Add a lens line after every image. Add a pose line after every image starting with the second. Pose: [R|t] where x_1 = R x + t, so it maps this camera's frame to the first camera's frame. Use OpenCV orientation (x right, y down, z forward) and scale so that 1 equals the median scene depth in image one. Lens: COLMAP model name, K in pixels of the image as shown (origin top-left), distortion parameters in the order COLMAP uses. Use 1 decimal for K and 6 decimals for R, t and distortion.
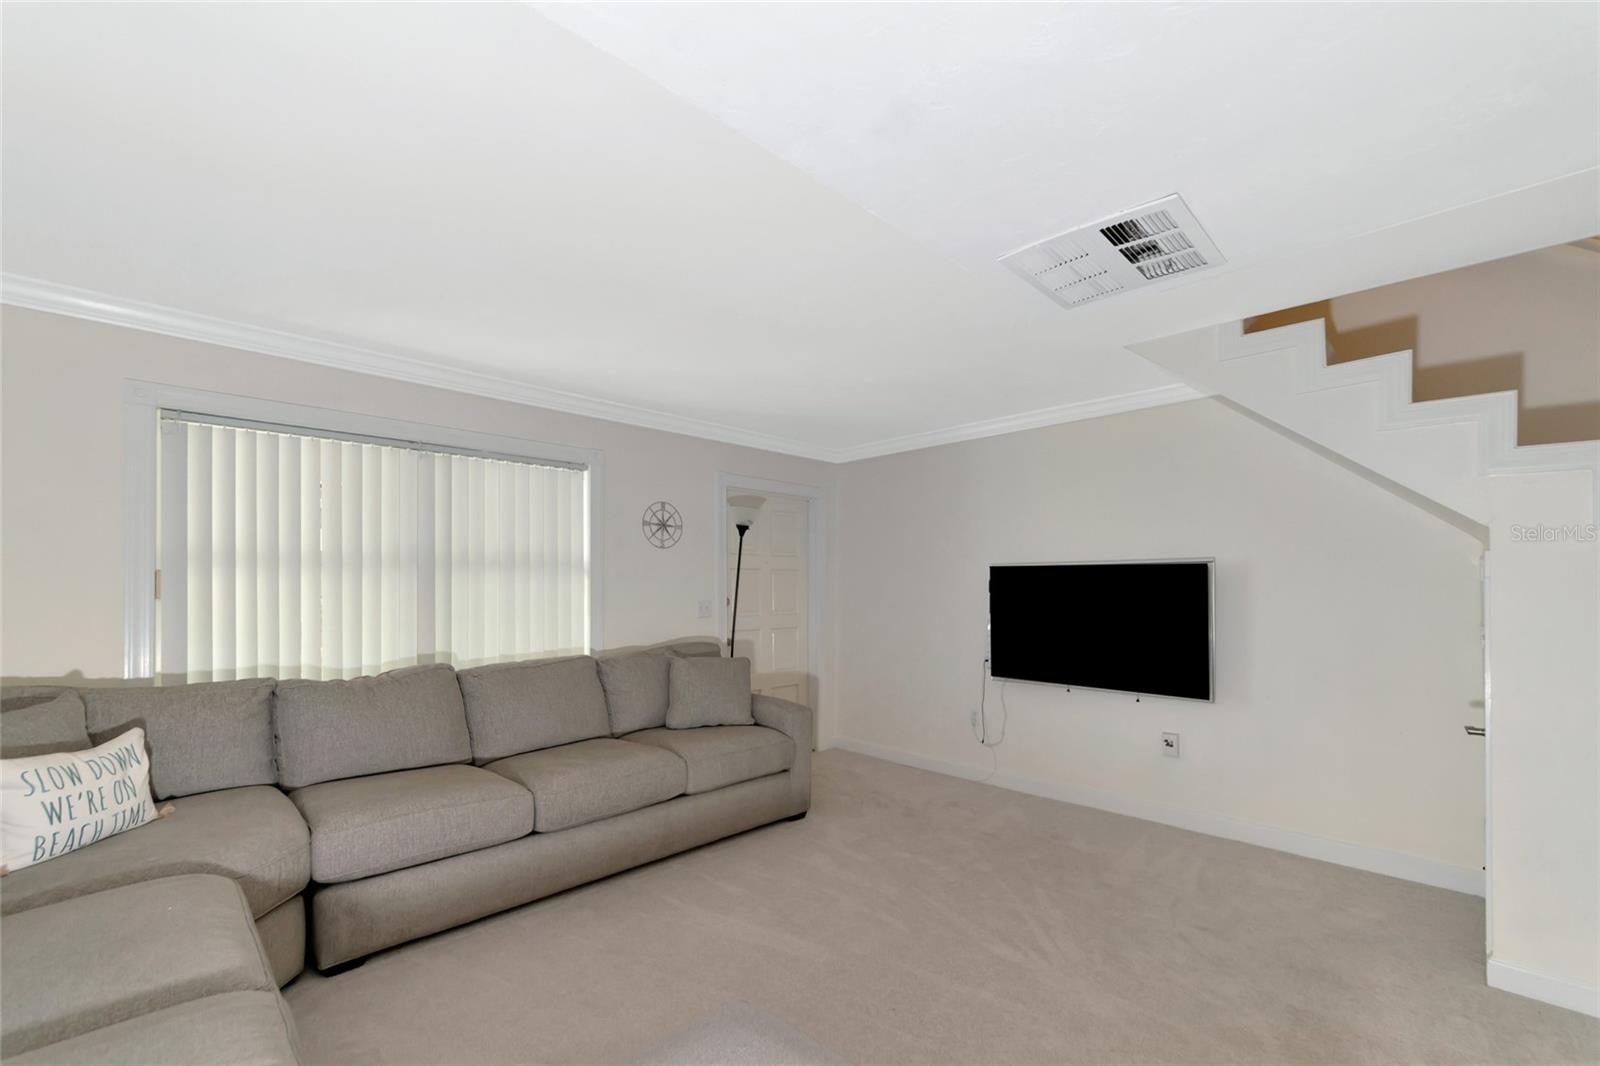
lens RADIAL K [[683.5, 0, 806.7], [0, 683.5, 561.3], [0, 0, 1]] dist [-0.012734, 0.005265]
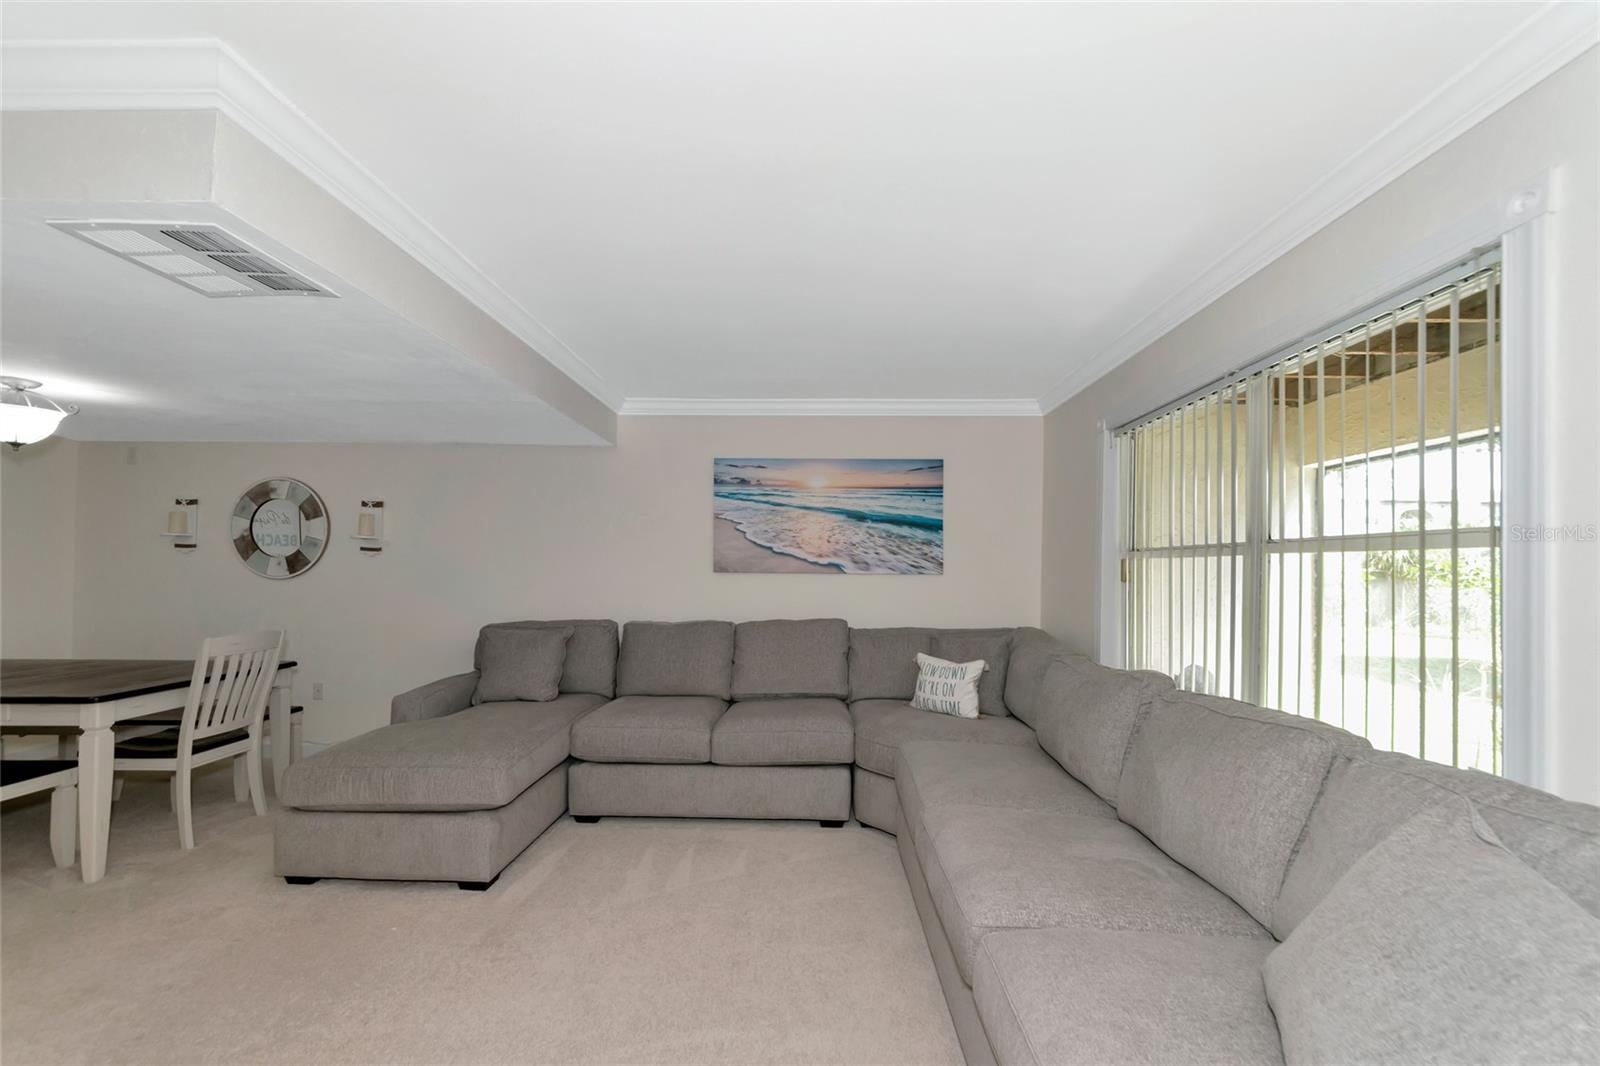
lens RADIAL K [[630.6, 0, 803.8], [0, 630.6, 560.3], [0, 0, 1]] dist [-0.000528, -0.000155]
pose [[-0.733828, -0.023829, -0.678917, 0.213424], [0.006987, 0.999067, -0.042618, 0.049677], [0.679299, -0.036018, -0.732977, 1.216039]]
